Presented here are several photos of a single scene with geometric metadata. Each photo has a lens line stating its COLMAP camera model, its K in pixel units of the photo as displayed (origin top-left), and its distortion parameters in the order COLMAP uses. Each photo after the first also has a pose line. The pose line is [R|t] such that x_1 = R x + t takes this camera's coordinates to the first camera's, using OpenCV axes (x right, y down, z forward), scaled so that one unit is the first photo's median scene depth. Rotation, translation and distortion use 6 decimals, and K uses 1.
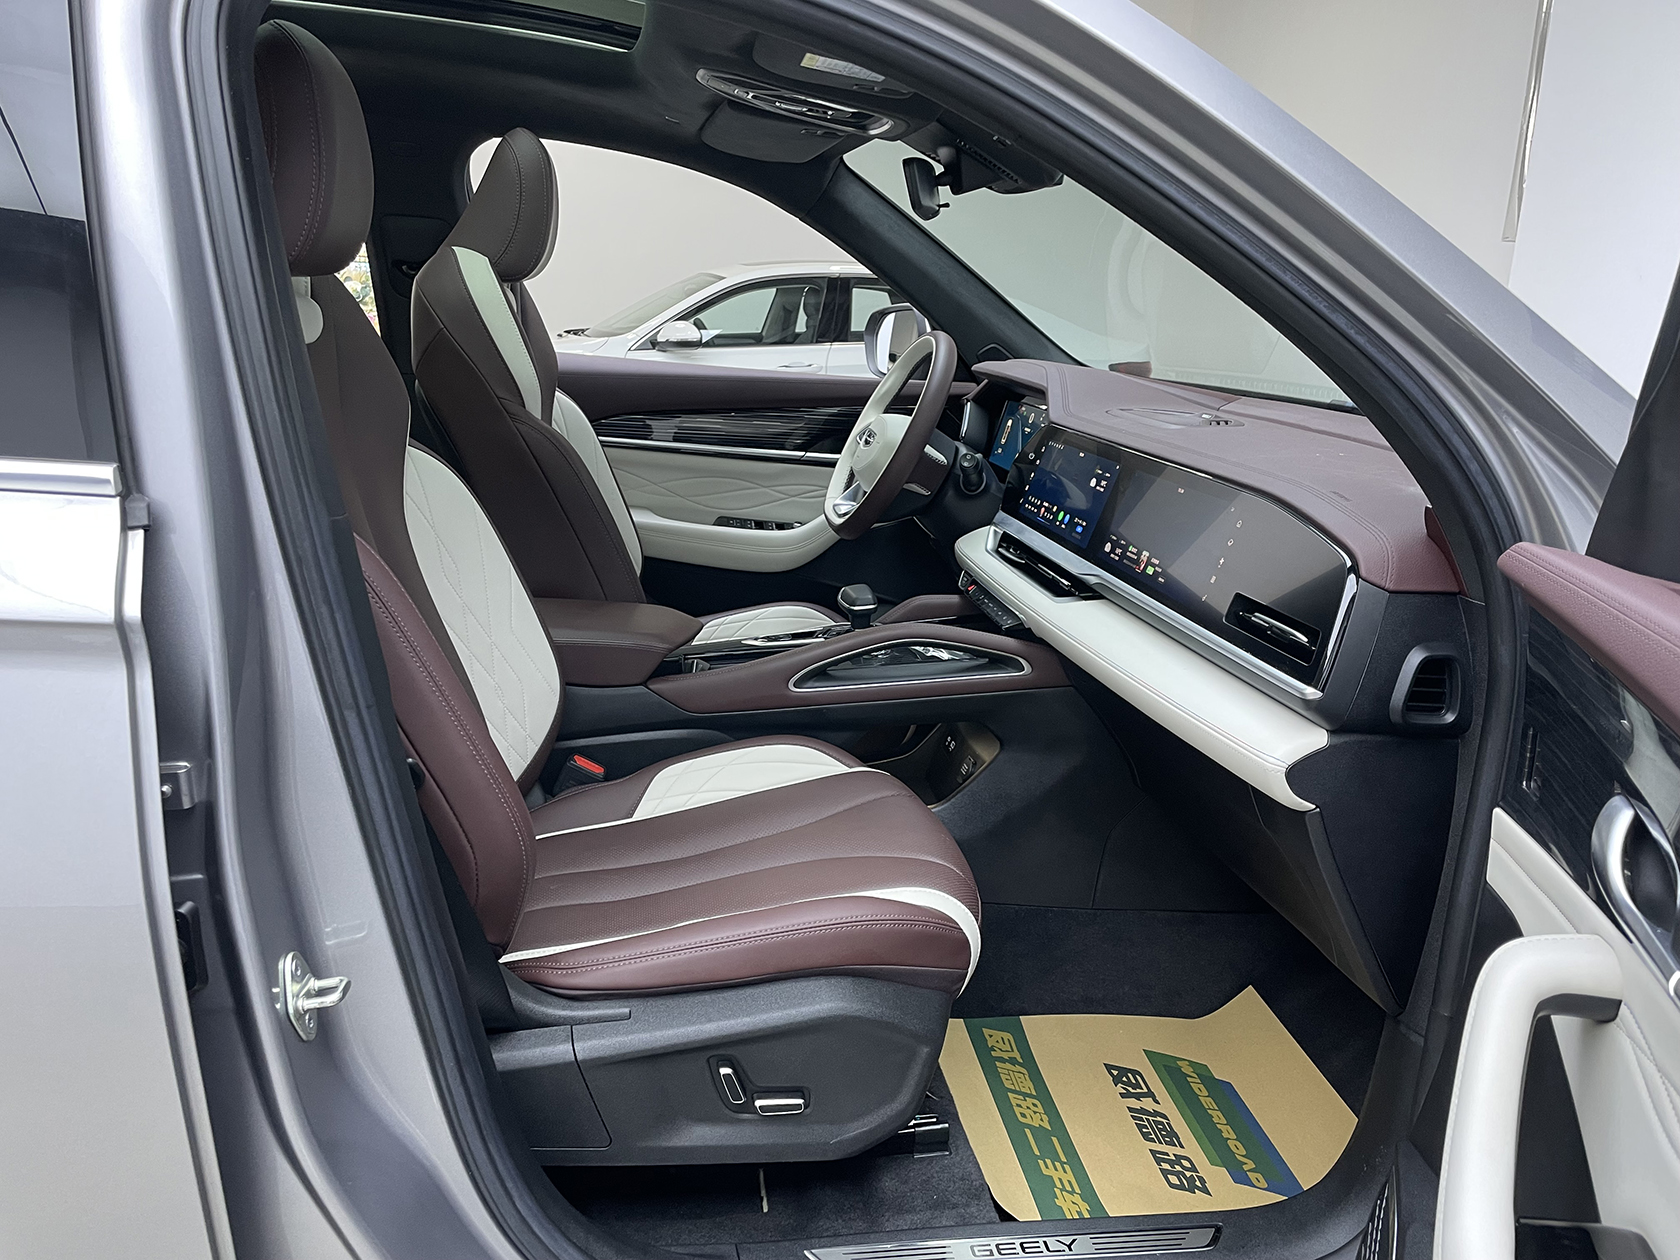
lens RADIAL K [[1275.9, 0, 837.9], [0, 1275.9, 656.1], [0, 0, 1]] dist [0.106501, -0.139232]
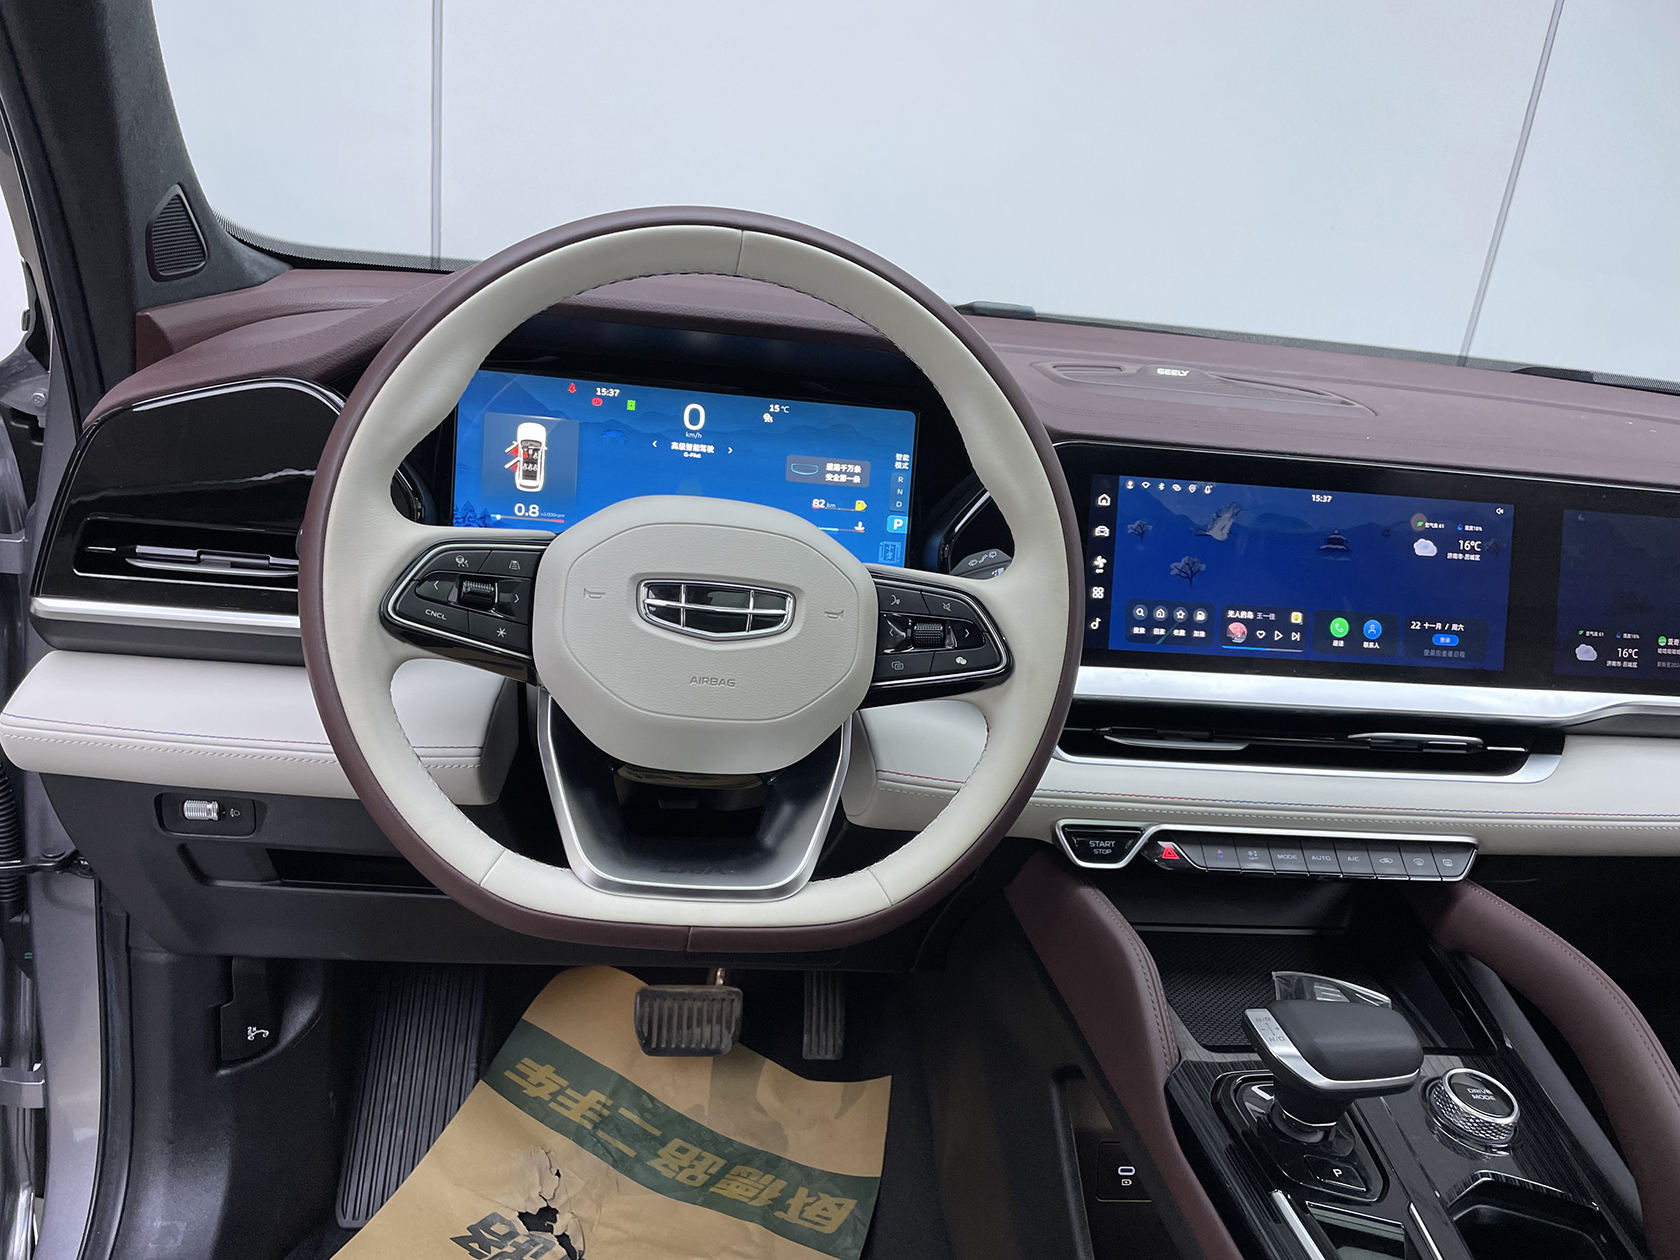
lens RADIAL K [[1283.9, 0, 818.7], [0, 1283.9, 651.3], [0, 0, 1]] dist [0.092201, -0.133297]
pose [[0.023606, -0.379660, 0.924825, -0.353370], [0.165910, 0.913742, 0.370875, -0.378291], [-0.985858, 0.144683, 0.084559, 1.363376]]
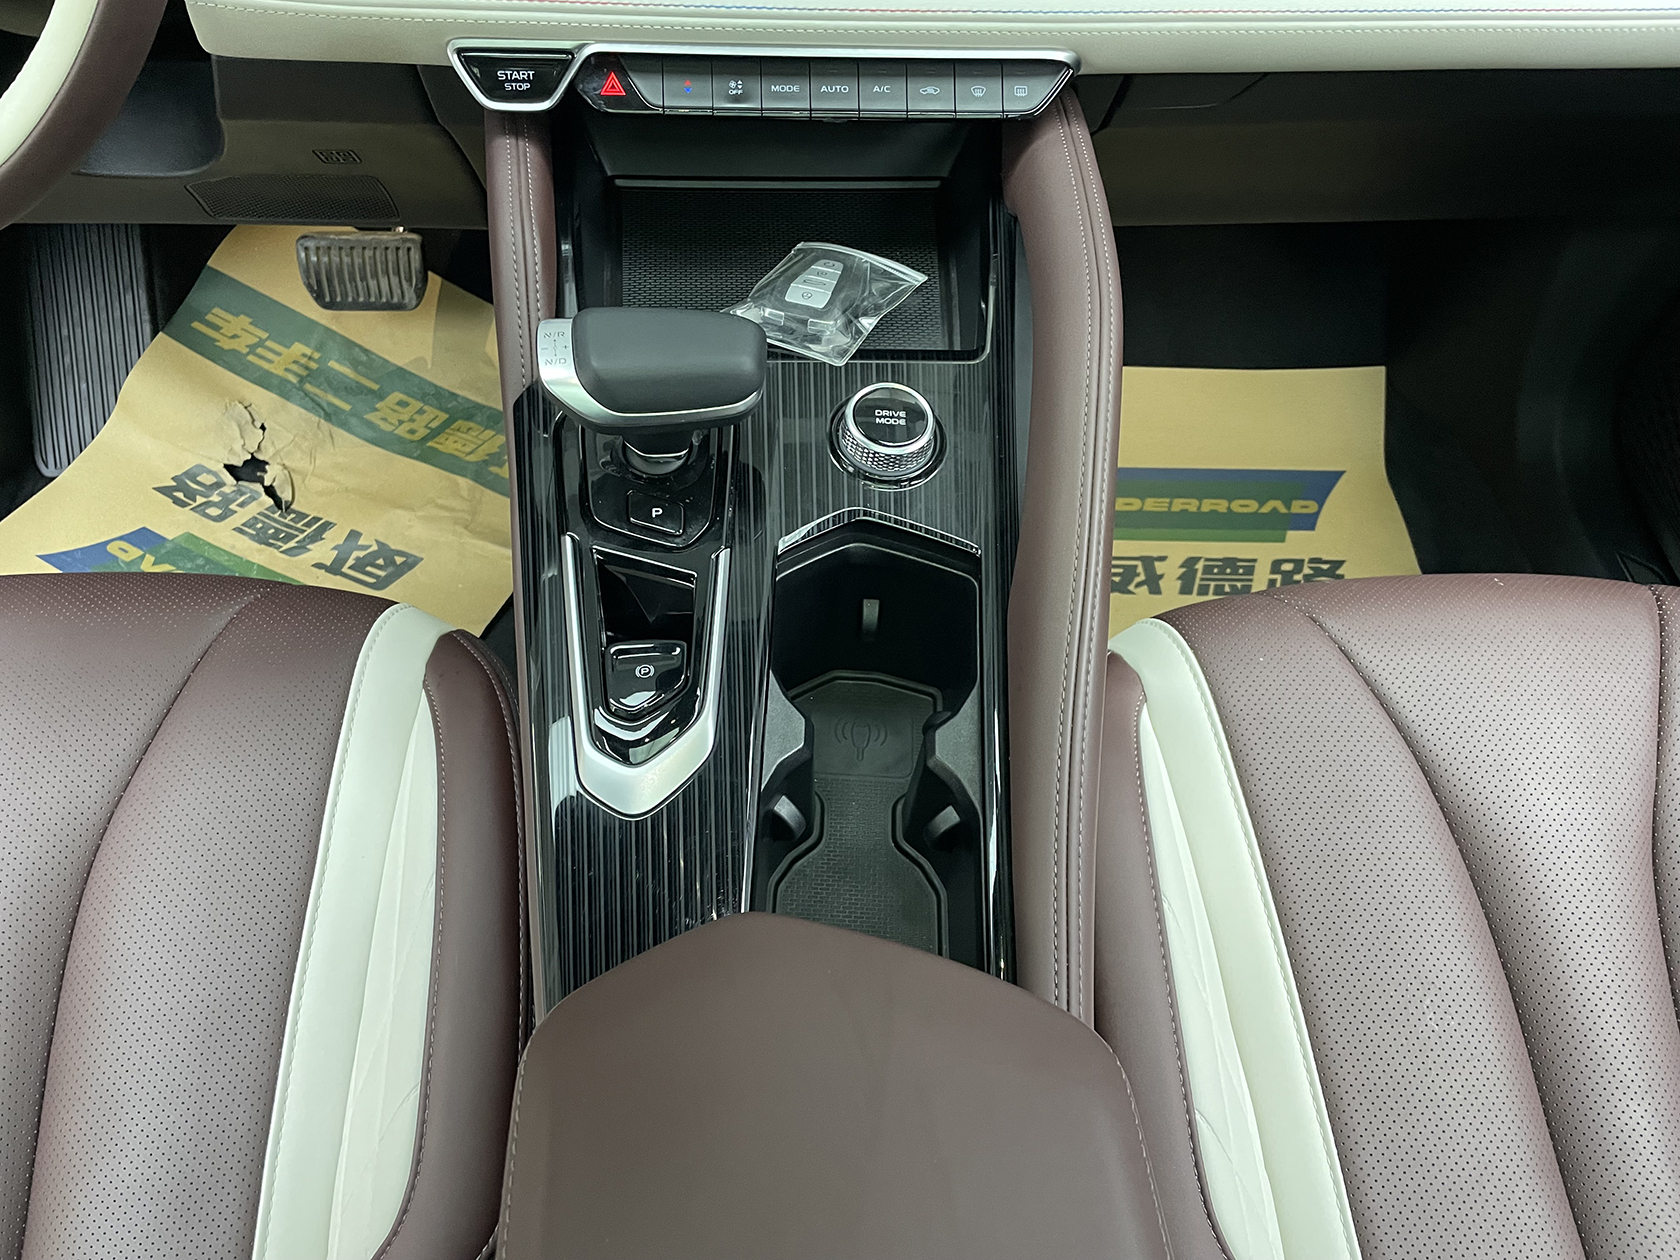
lens RADIAL K [[1285.8, 0, 834.9], [0, 1285.8, 657.9], [0, 0, 1]] dist [0.086441, -0.126685]
pose [[0.093519, -0.838440, 0.536910, -0.234484], [0.225209, 0.543110, 0.808896, -0.287055], [-0.969812, 0.045270, 0.239615, 1.115441]]
